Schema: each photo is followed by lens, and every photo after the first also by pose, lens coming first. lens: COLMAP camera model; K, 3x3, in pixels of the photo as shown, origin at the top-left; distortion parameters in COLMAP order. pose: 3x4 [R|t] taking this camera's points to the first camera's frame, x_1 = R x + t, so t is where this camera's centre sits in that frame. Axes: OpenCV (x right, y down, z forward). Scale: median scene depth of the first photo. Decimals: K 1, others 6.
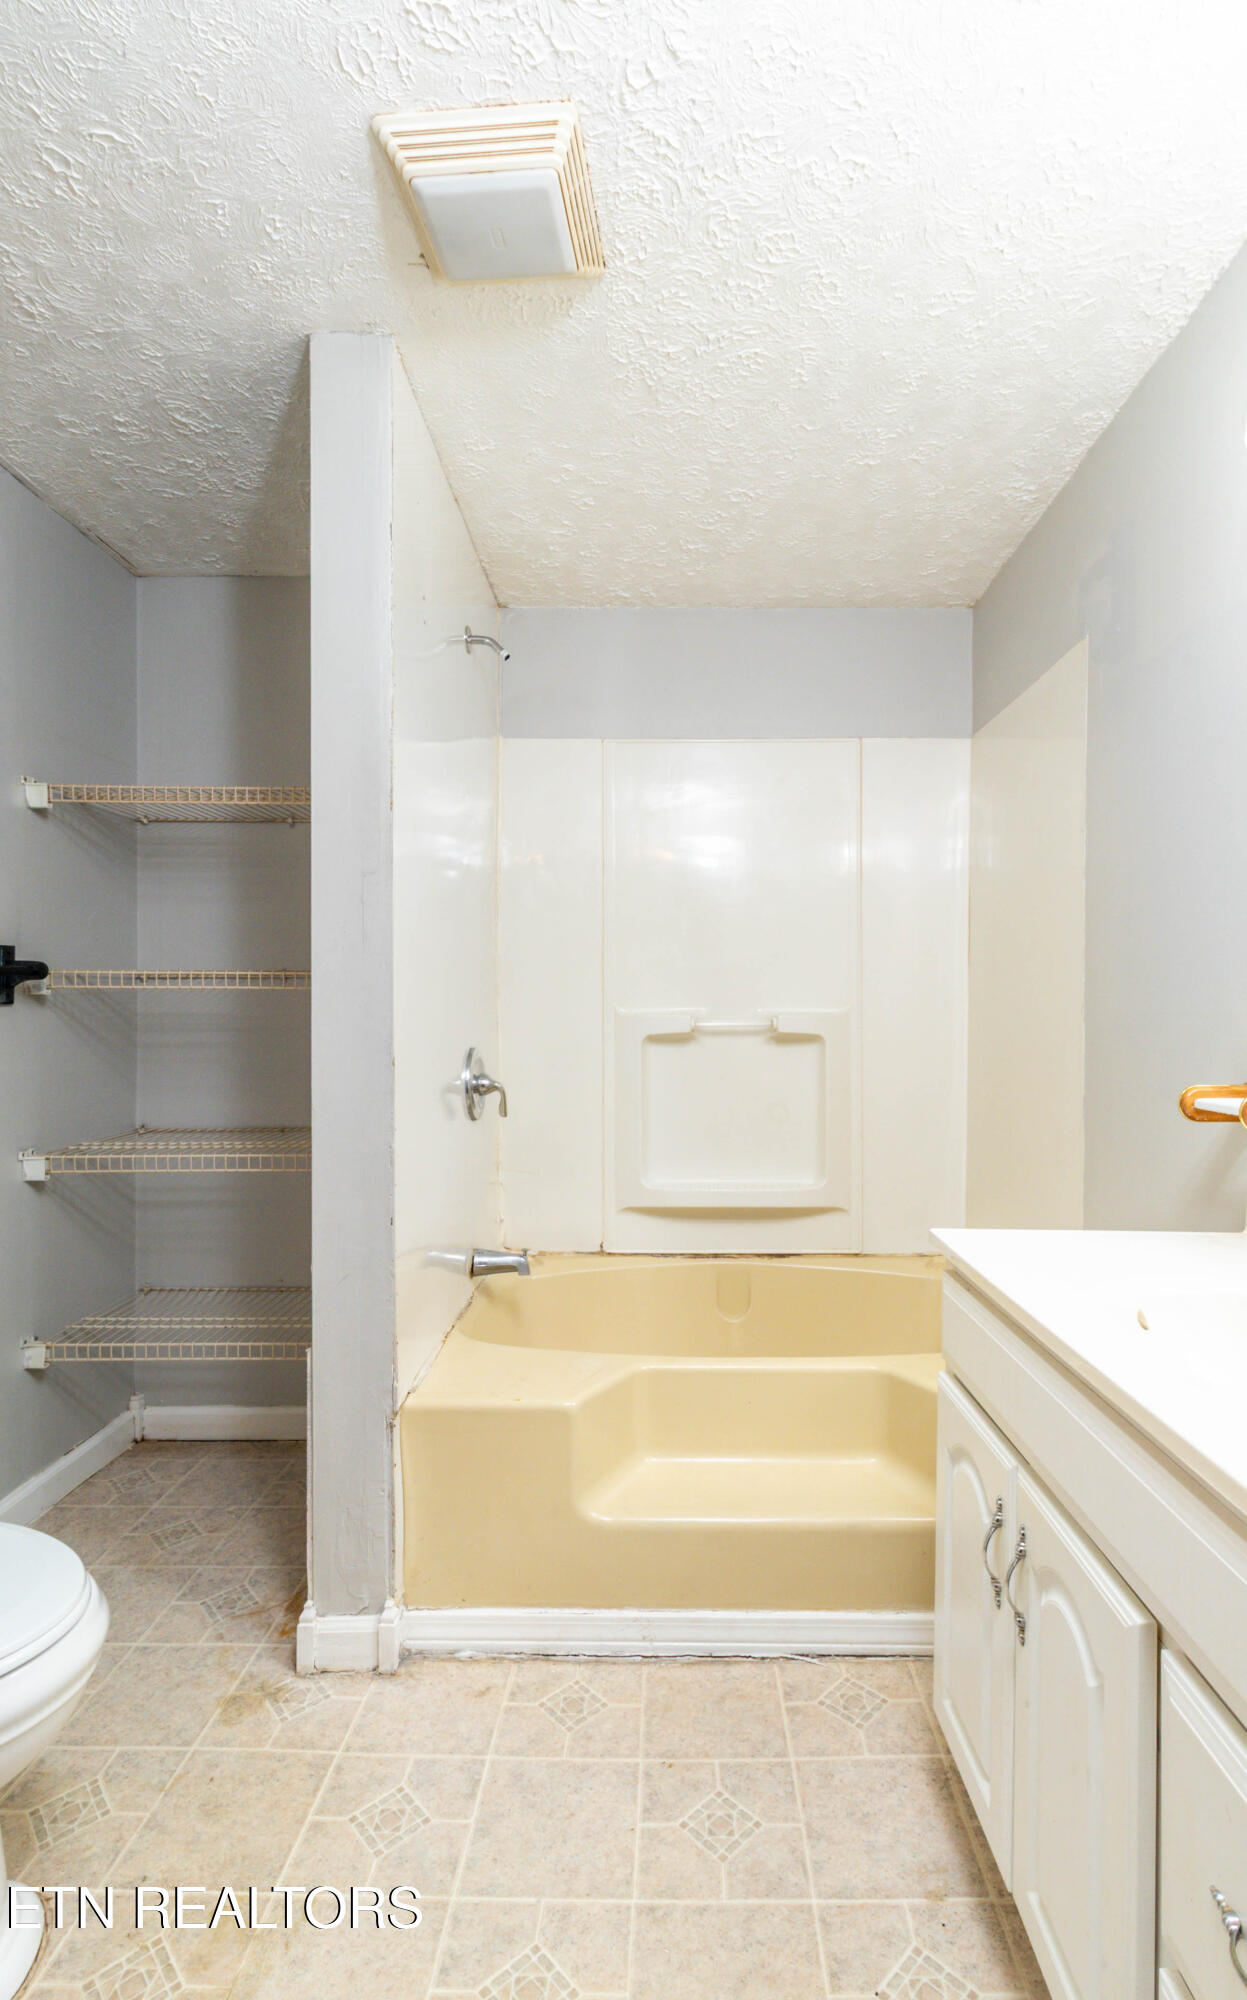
lens RADIAL K [[952.2, 0, 634.6], [0, 952.2, 1003.5], [0, 0, 1]] dist [0.001965, 0.000197]
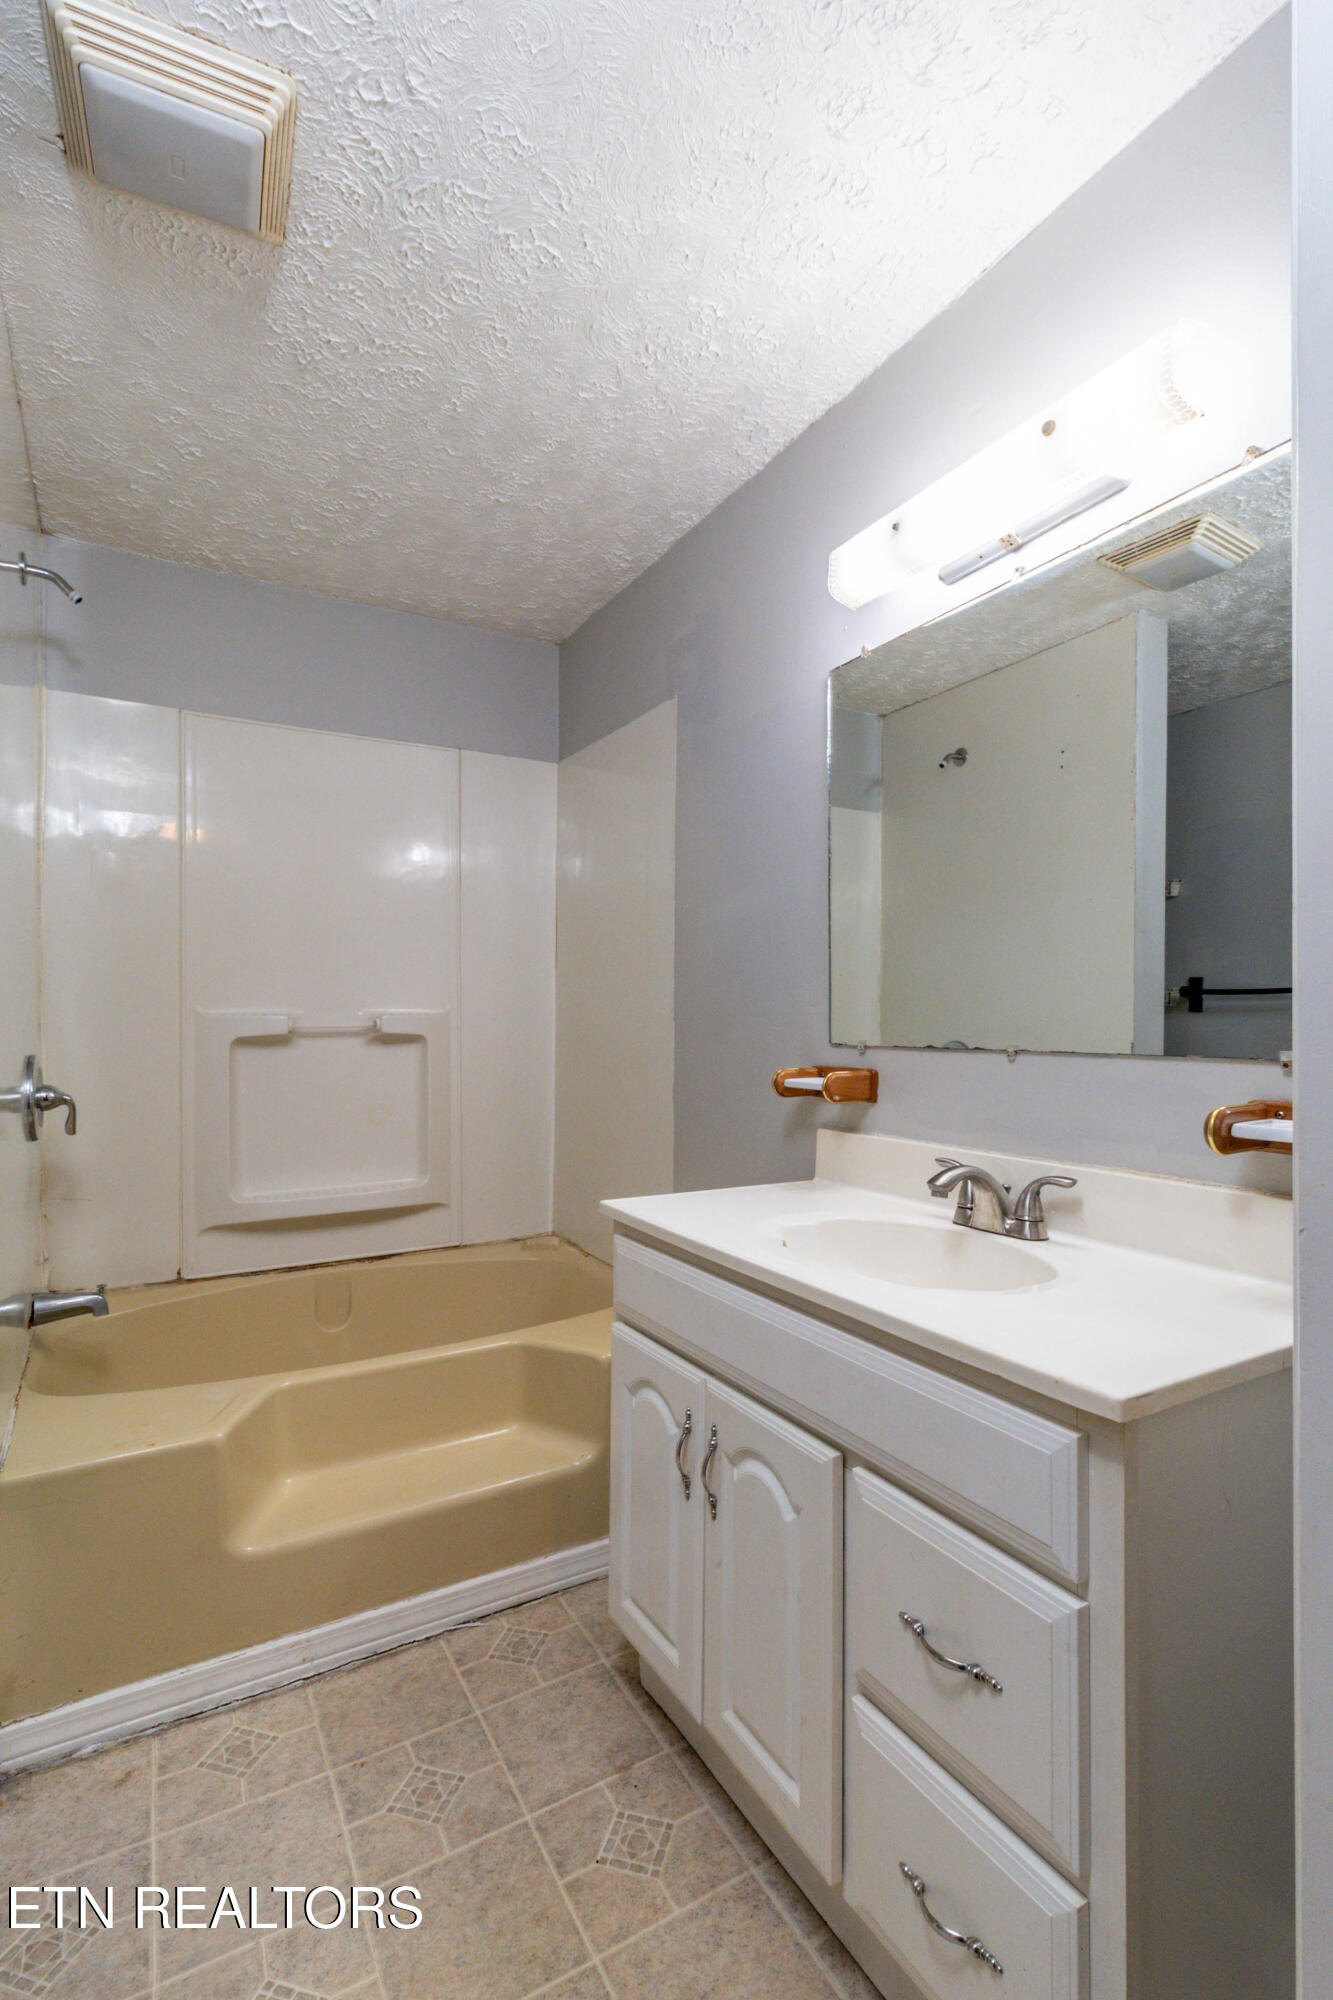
lens RADIAL K [[968.0, 0, 666.5], [0, 968.0, 1000.0], [0, 0, 1]] dist [0.002788, 0.000102]
pose [[0.856132, 0.007174, 0.516708, -0.196860], [-0.004499, 0.999969, -0.006429, 0.001559], [-0.516738, 0.003179, 0.856138, -0.035113]]
